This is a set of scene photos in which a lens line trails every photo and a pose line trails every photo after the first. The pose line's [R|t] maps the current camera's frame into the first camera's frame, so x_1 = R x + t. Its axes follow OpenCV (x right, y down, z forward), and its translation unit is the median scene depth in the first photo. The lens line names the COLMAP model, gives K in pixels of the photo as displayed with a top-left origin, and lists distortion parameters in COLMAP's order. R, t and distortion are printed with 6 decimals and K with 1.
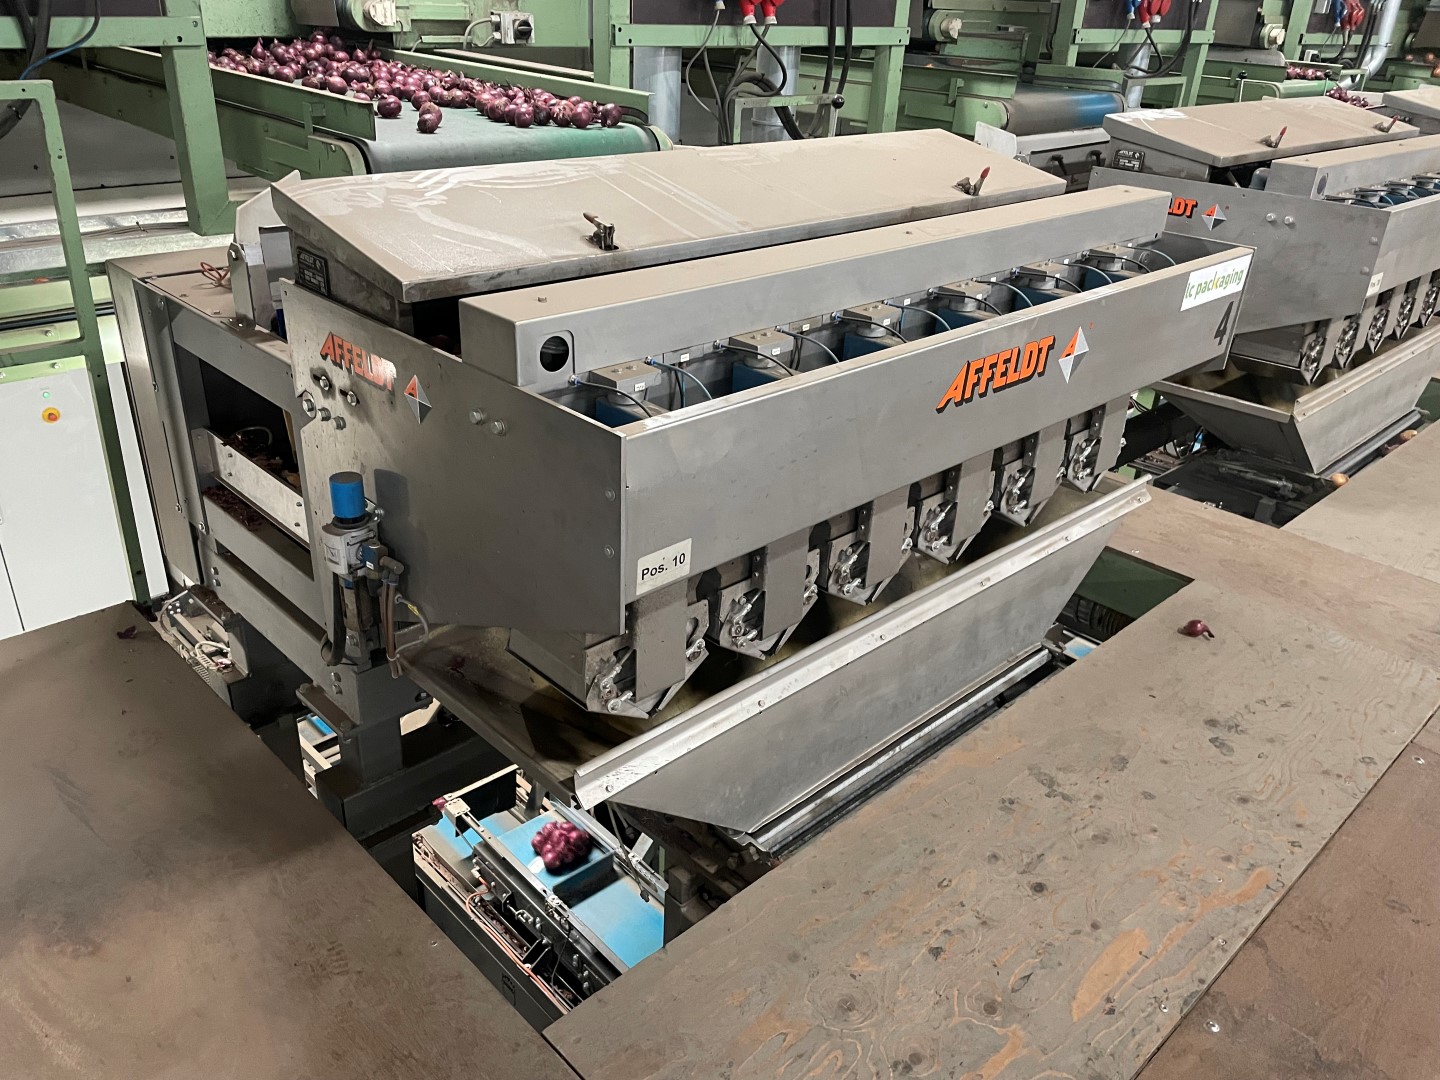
lens RADIAL K [[1106.3, 0, 709.9], [0, 1106.3, 542.0], [0, 0, 1]] dist [0.093858, -0.131918]
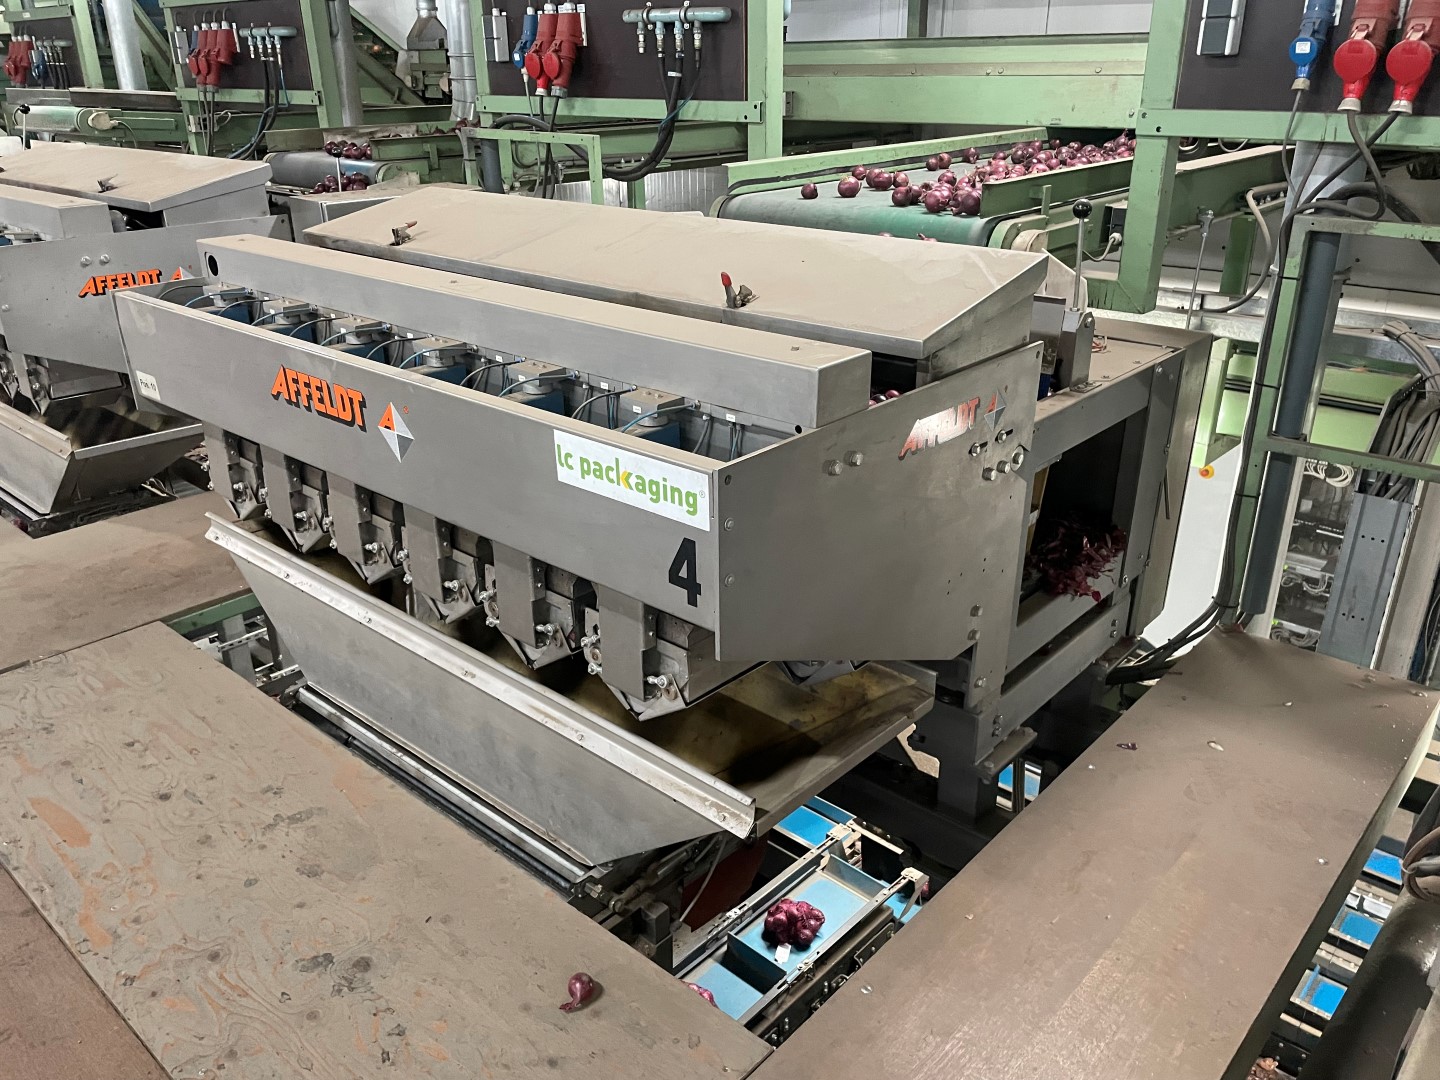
lens RADIAL K [[1106.3, 0, 709.9], [0, 1106.3, 542.0], [0, 0, 1]] dist [0.093858, -0.131918]
pose [[0.063316, 0.353958, -0.933116, 1.279125], [-0.436507, 0.850636, 0.293052, -0.491216], [0.897470, 0.388757, 0.208364, 1.117517]]
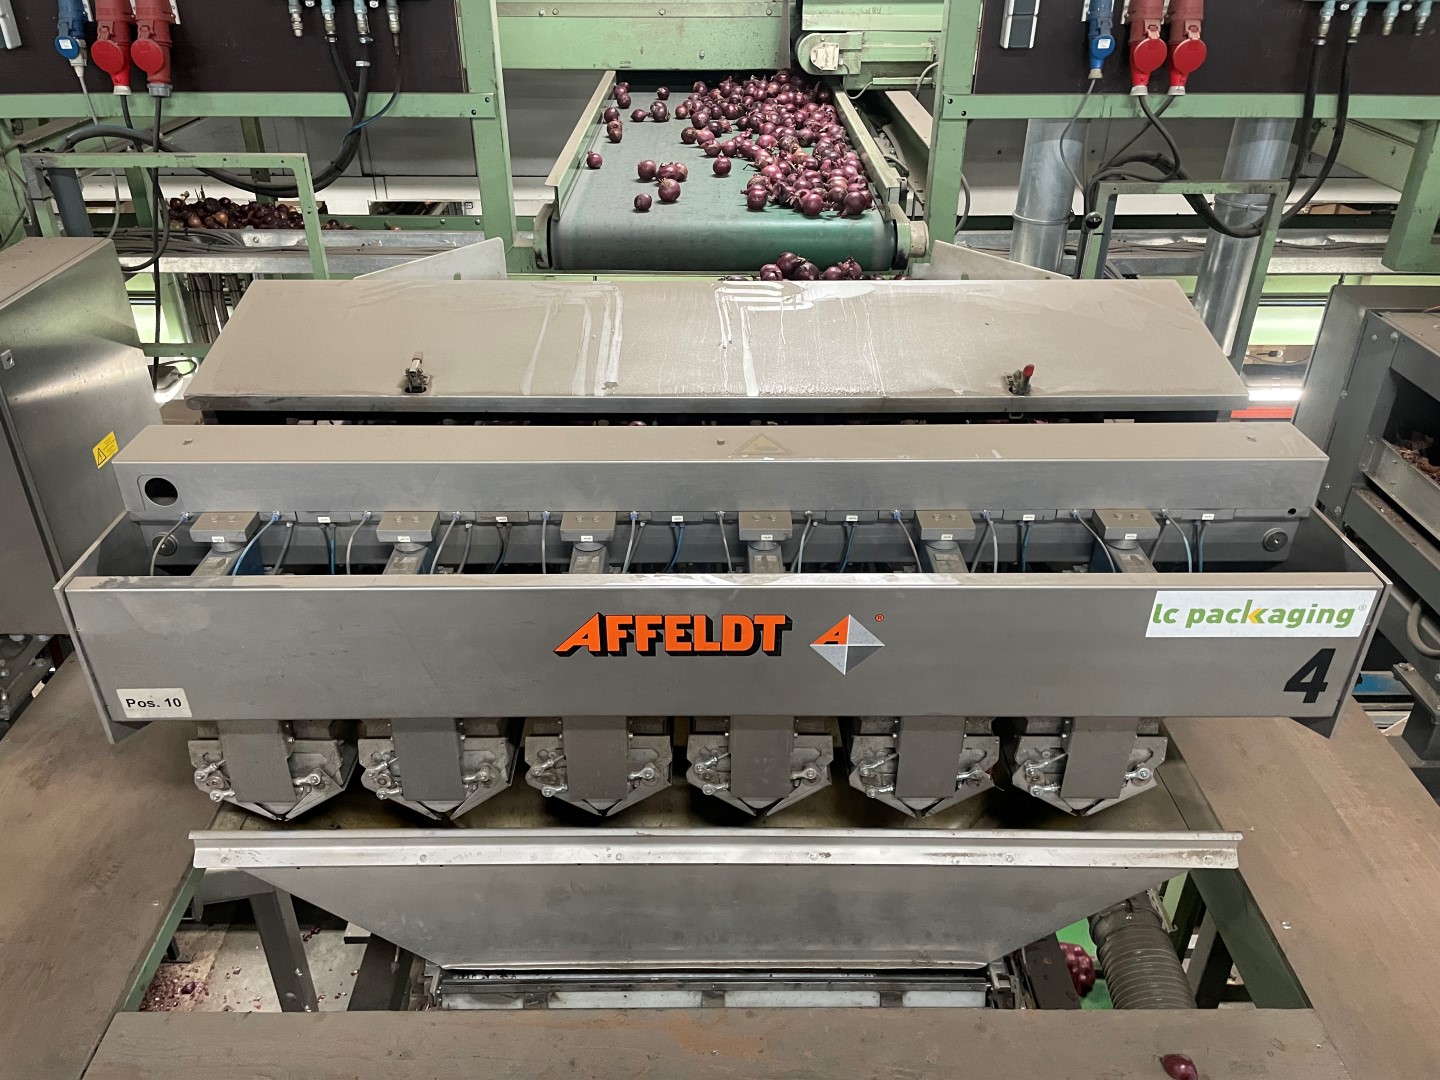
lens RADIAL K [[1106.3, 0, 709.9], [0, 1106.3, 542.0], [0, 0, 1]] dist [0.093858, -0.131918]
pose [[0.720201, 0.313261, -0.619014, 0.740436], [-0.283388, 0.947256, 0.149660, -0.336566], [0.633247, 0.067636, 0.770988, 0.350786]]
